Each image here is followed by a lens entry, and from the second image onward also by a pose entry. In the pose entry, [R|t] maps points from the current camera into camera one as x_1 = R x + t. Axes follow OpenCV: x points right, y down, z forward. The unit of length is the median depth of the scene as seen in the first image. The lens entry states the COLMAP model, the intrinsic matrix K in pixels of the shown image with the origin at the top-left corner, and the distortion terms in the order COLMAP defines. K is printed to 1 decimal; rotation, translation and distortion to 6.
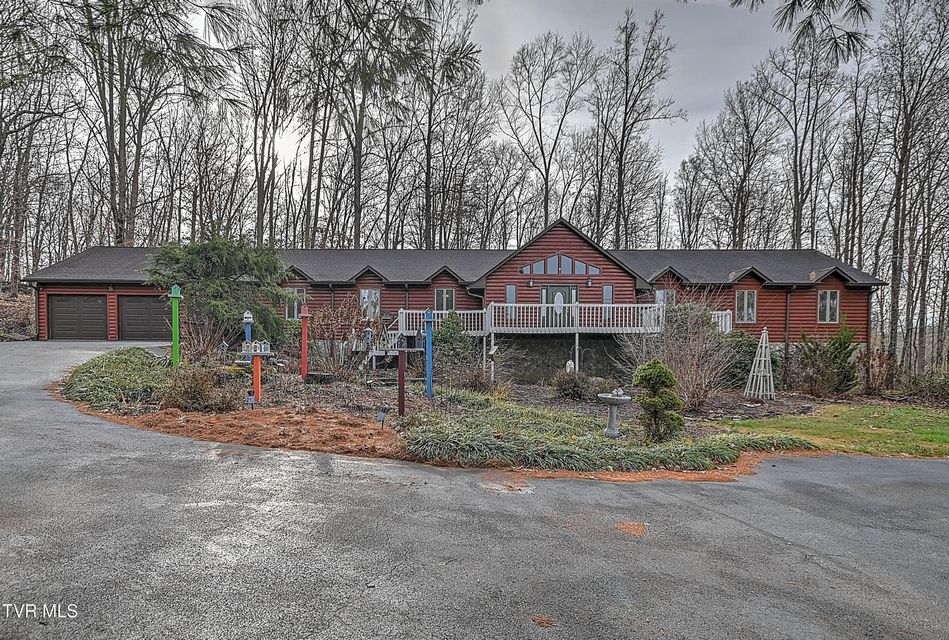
lens RADIAL K [[526.8, 0, 467.4], [0, 526.8, 360.8], [0, 0, 1]] dist [0.017800, 0.002251]
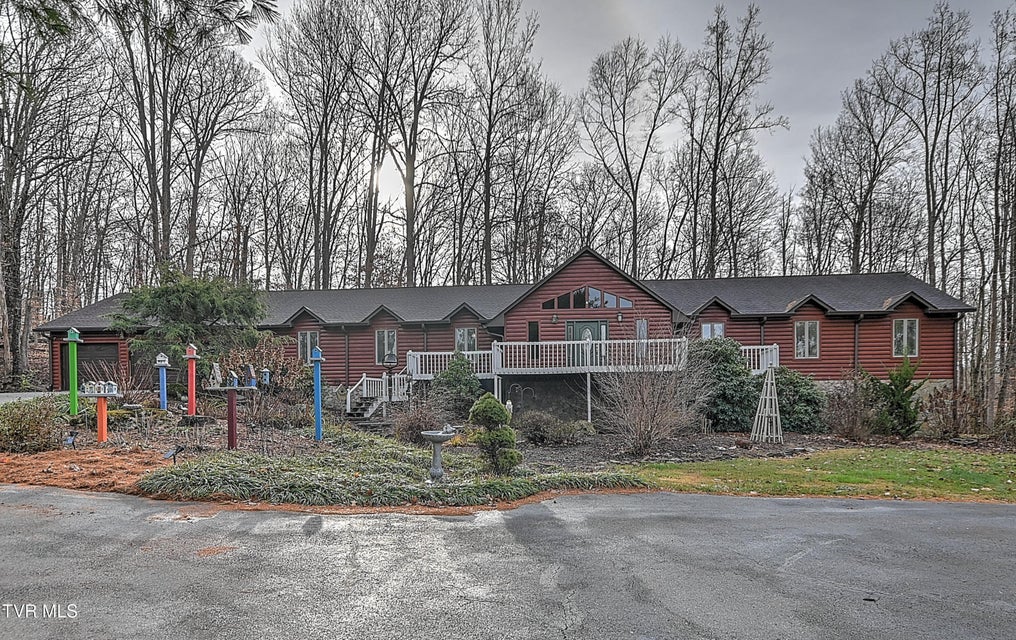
lens RADIAL K [[588.5, 0, 530.6], [0, 588.5, 407.8], [0, 0, 1]] dist [0.018444, 0.002024]
pose [[0.996511, -0.013633, -0.082343, 0.147874], [0.013447, 0.999906, -0.002816, 0.007083], [0.082373, 0.001698, 0.996600, -0.015201]]
